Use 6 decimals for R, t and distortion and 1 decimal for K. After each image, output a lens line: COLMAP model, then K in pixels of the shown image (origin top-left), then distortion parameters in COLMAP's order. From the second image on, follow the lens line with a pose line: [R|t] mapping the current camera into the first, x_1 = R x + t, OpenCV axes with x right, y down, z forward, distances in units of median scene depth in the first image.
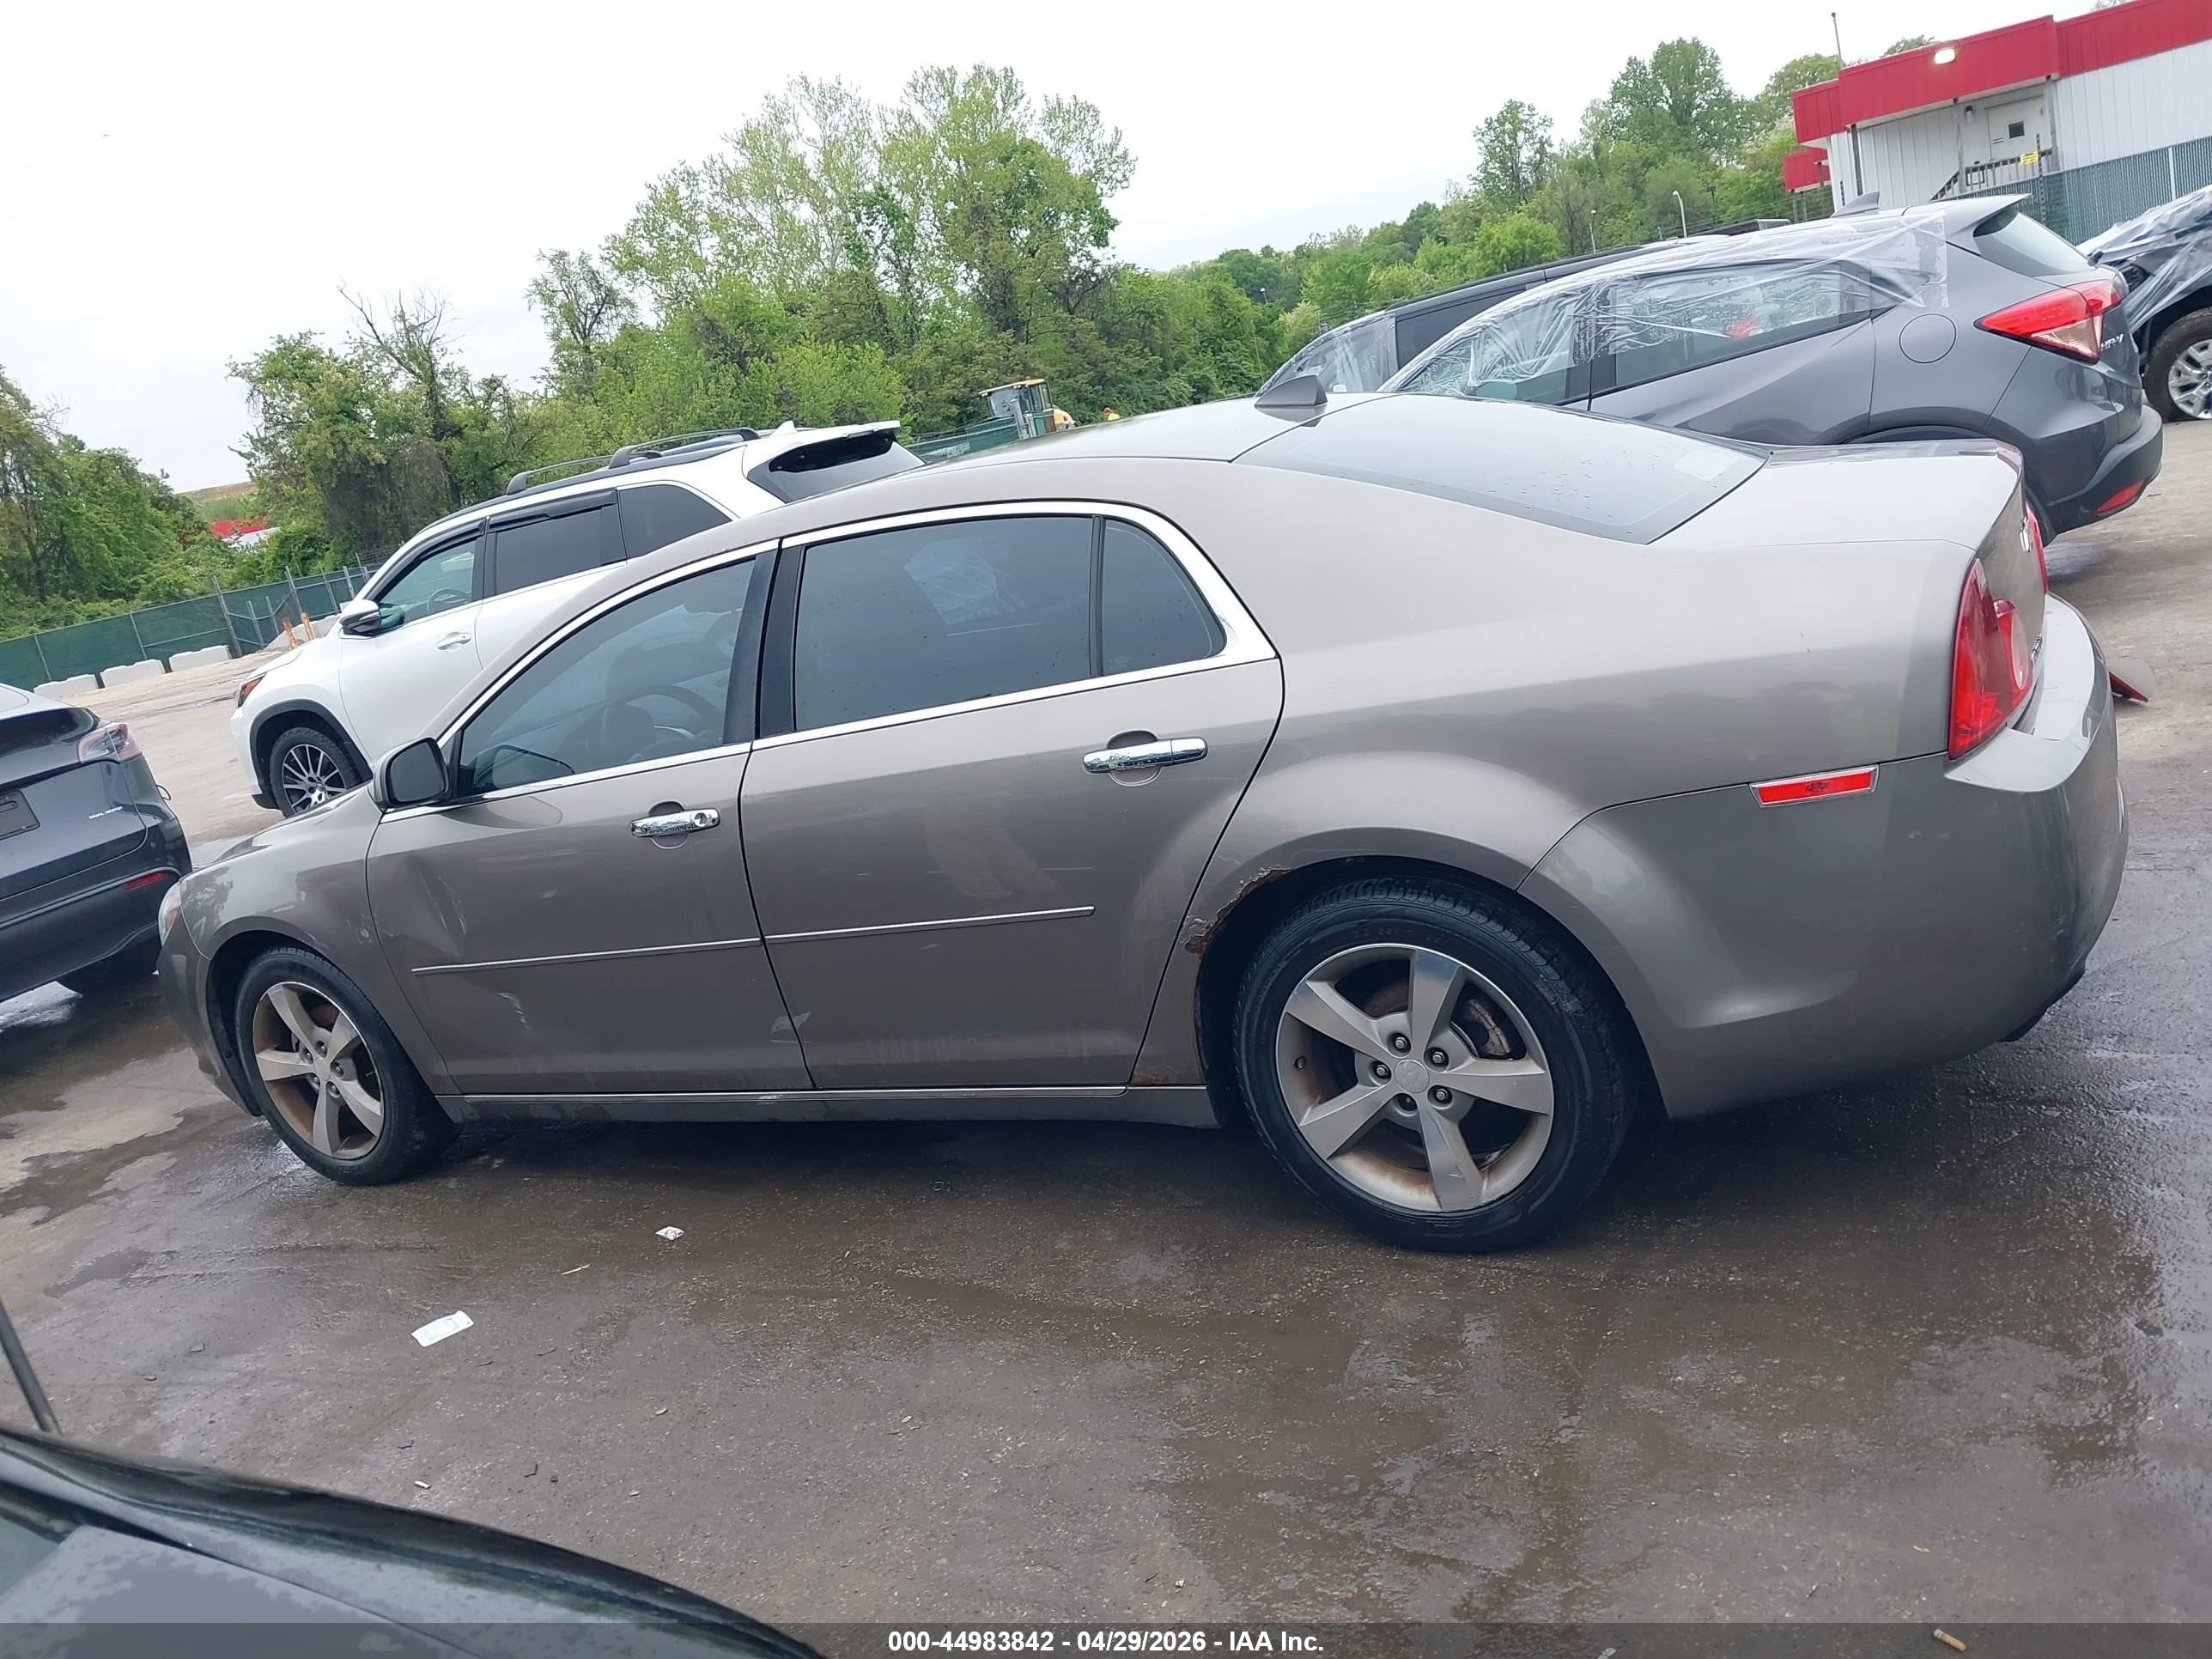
lens RADIAL K [[1767.7, 0, 1106.0], [0, 1767.7, 829.5], [0, 0, 1]] dist [0.022070, -0.012061]
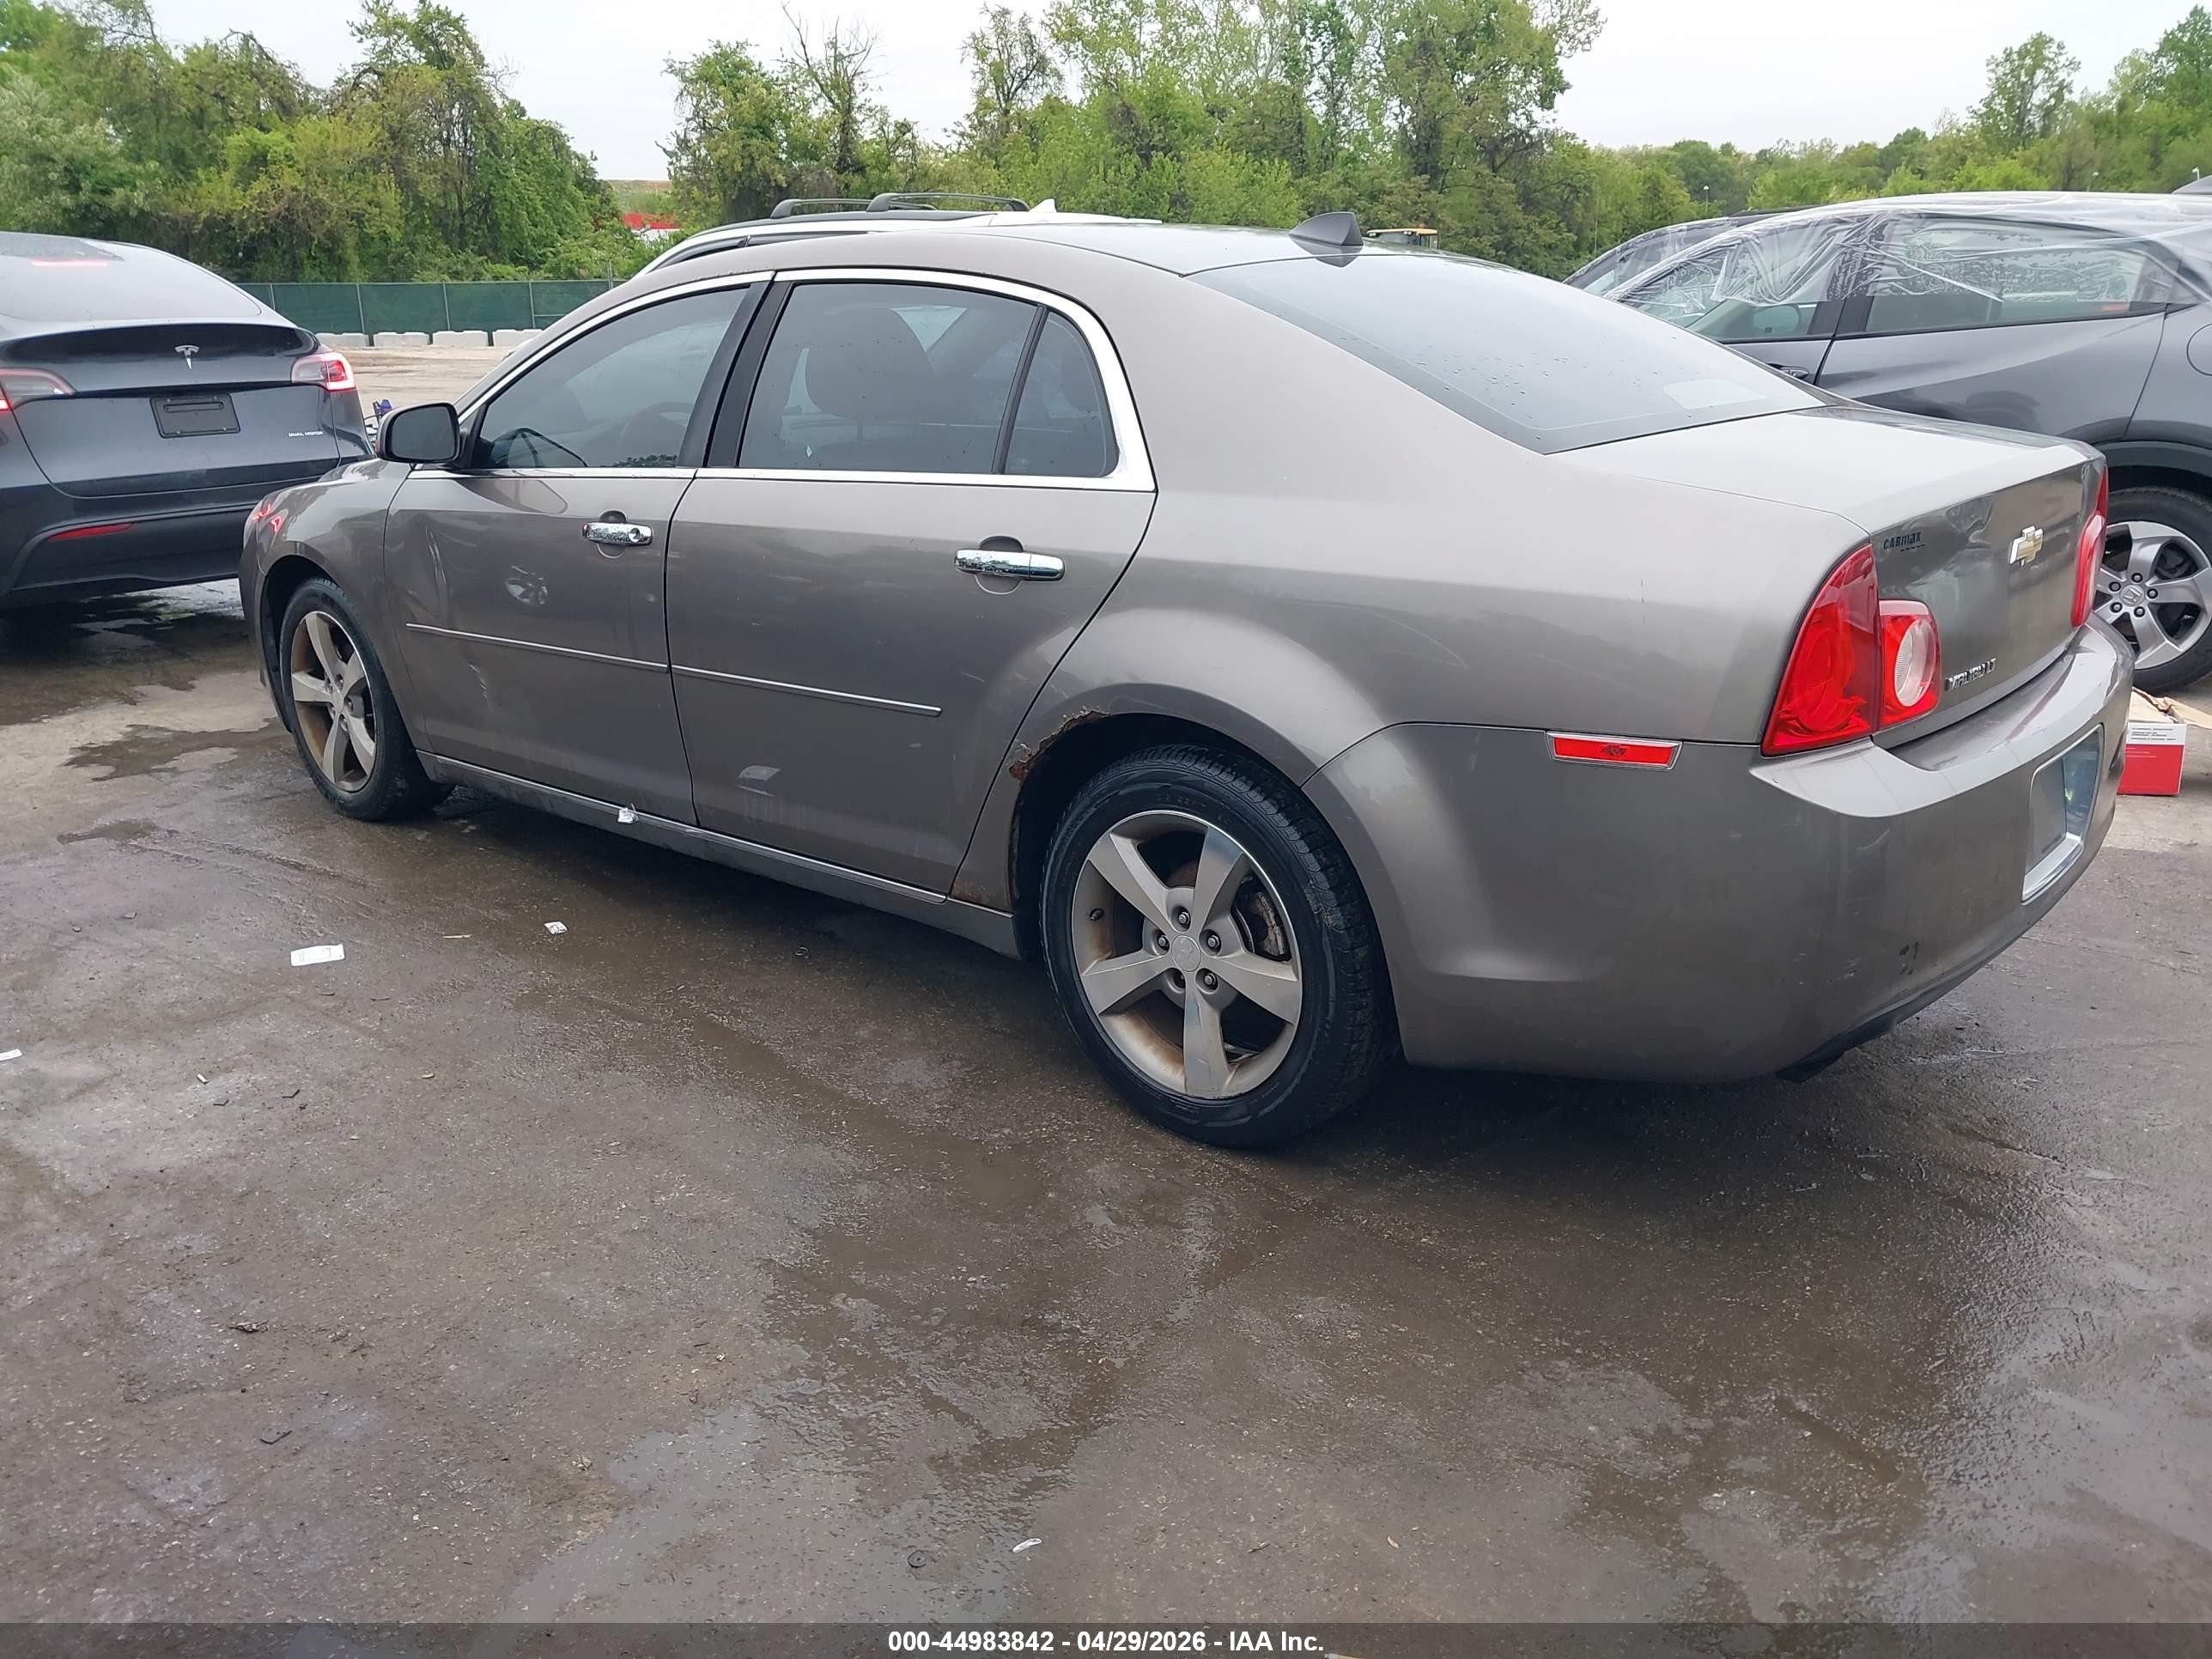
lens RADIAL K [[1766.5, 0, 1106.0], [0, 1766.5, 829.5], [0, 0, 1]] dist [0.003450, 0.008559]
pose [[0.957834, 0.250522, -0.140683, 0.166077], [-0.236922, 0.965669, 0.106545, -0.011409], [0.162546, -0.068721, 0.984305, 0.038103]]
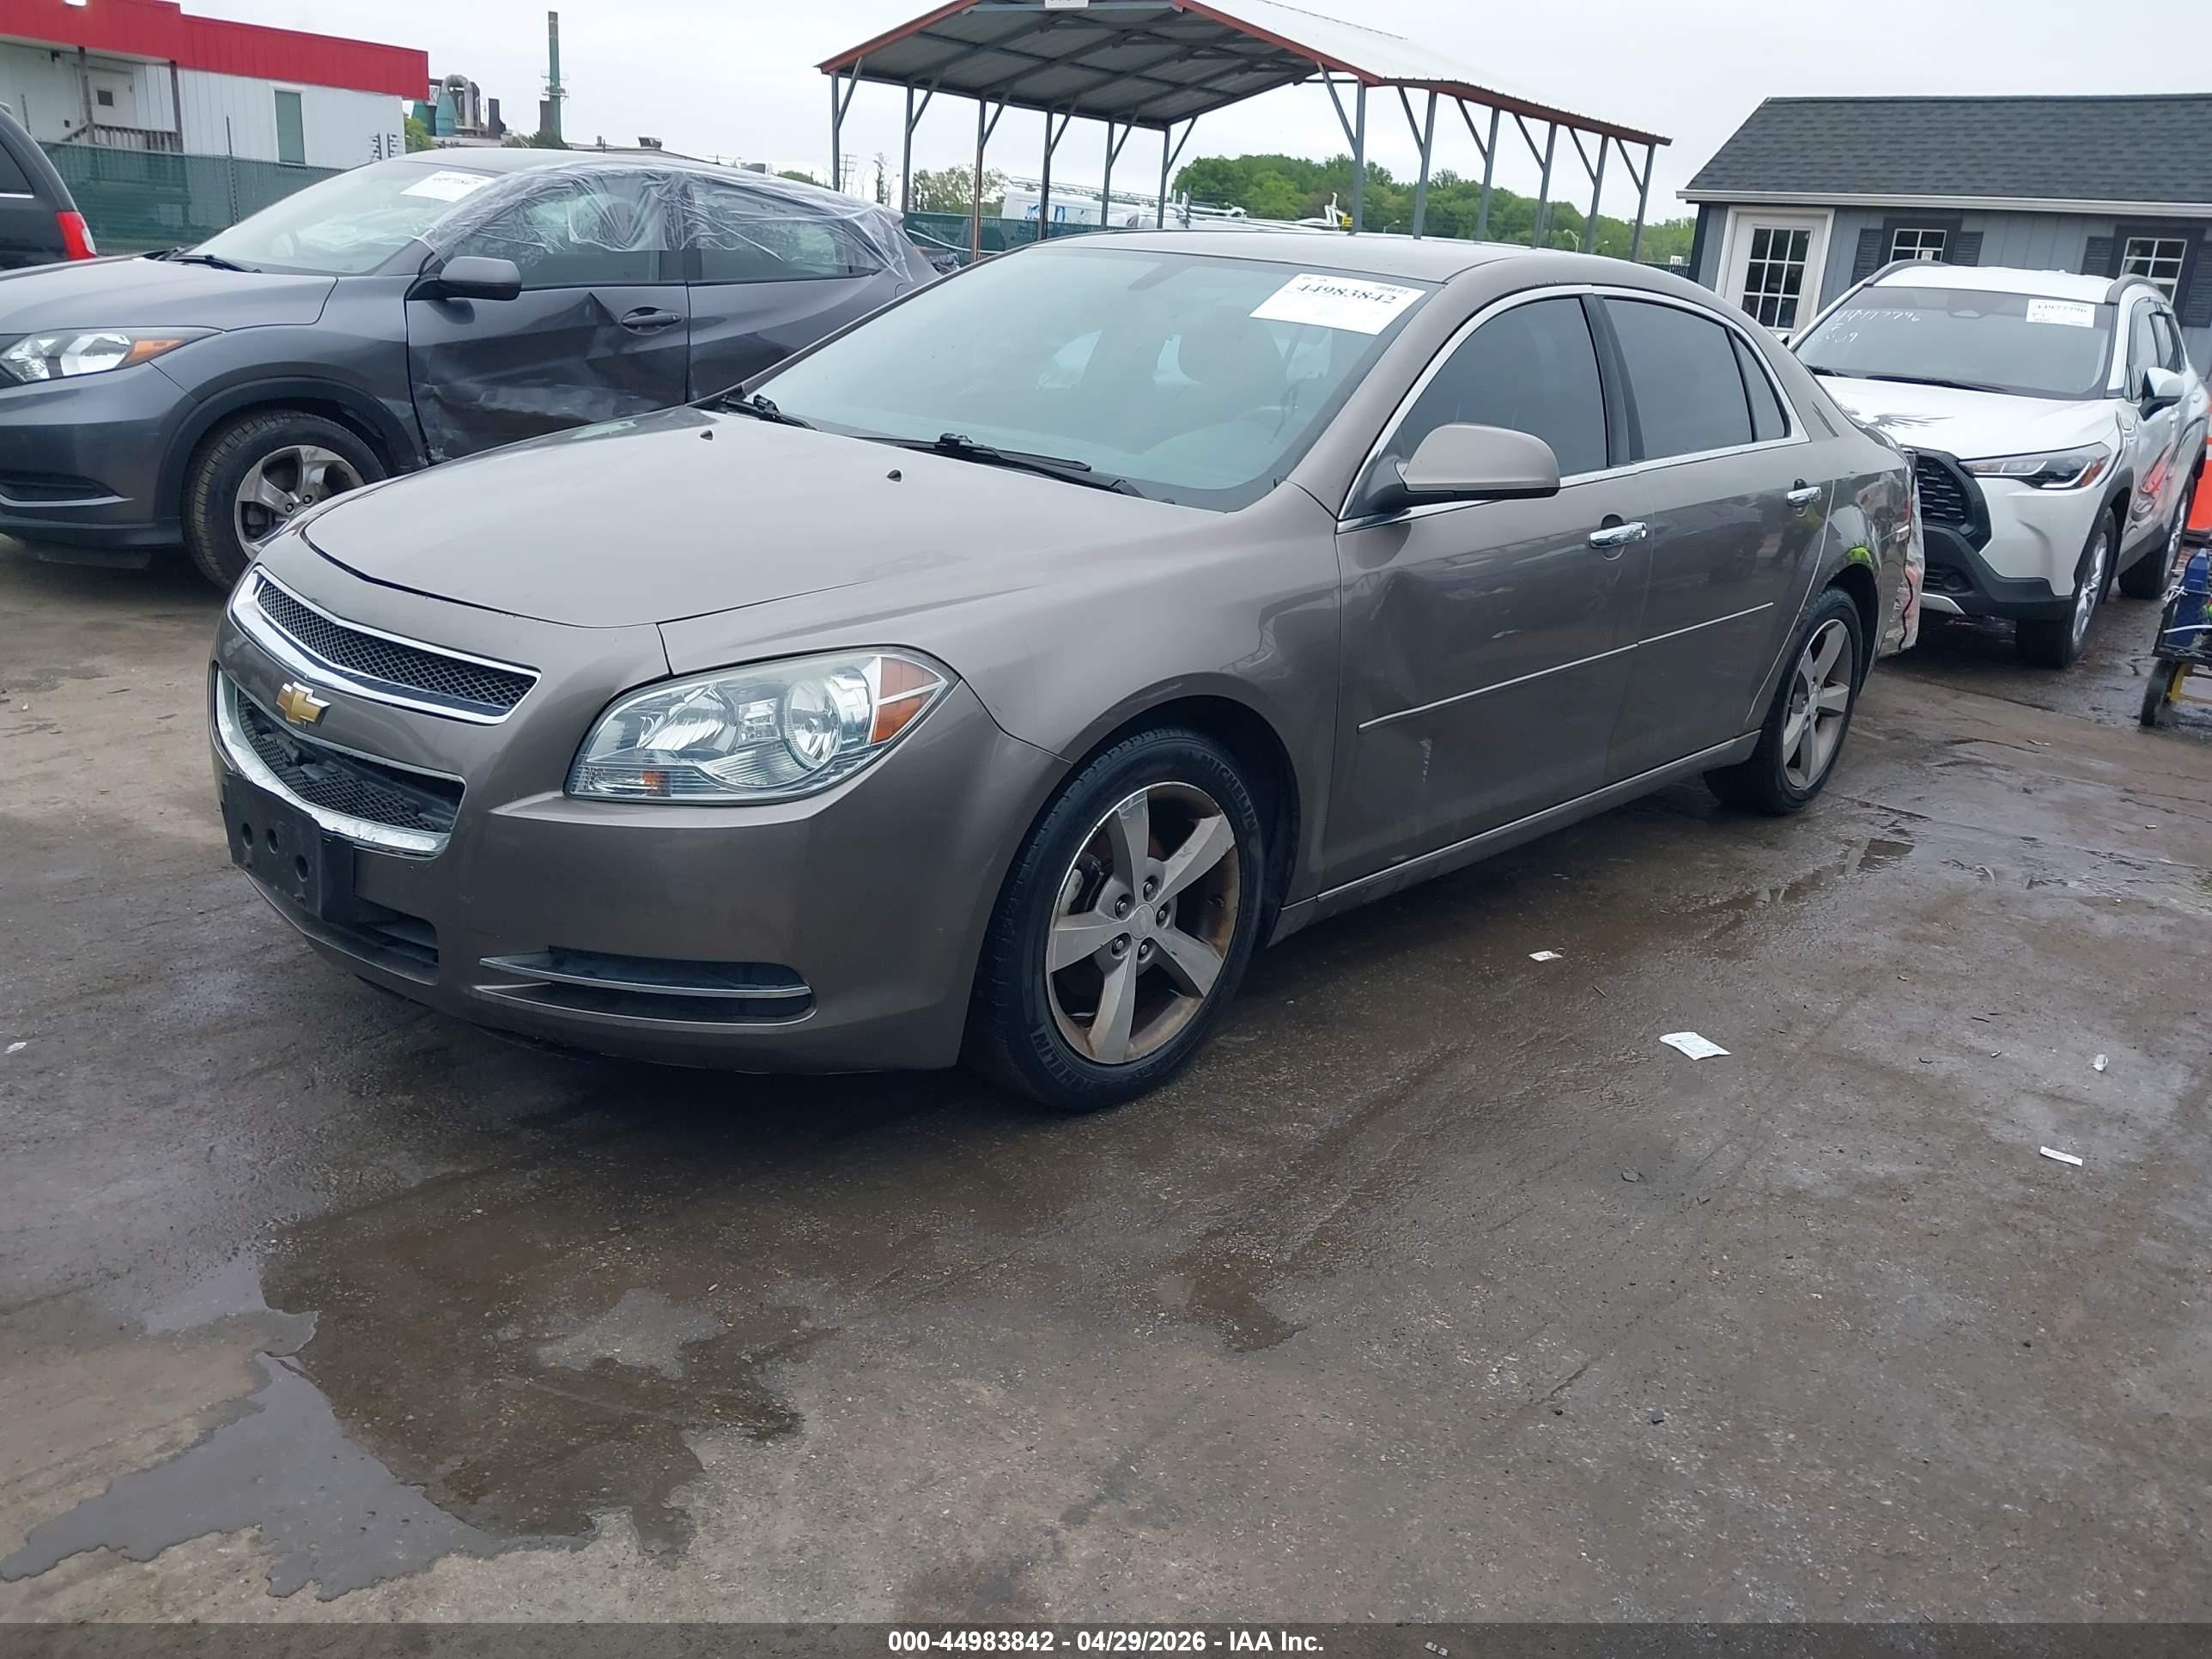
lens RADIAL K [[1767.7, 0, 1106.0], [0, 1767.7, 829.5], [0, 0, 1]] dist [0.022070, -0.012061]
pose [[0.209280, -0.074633, 0.975003, -1.113960], [0.105801, 0.992958, 0.053297, 0.067362], [-0.972115, 0.092003, 0.215703, 0.892932]]
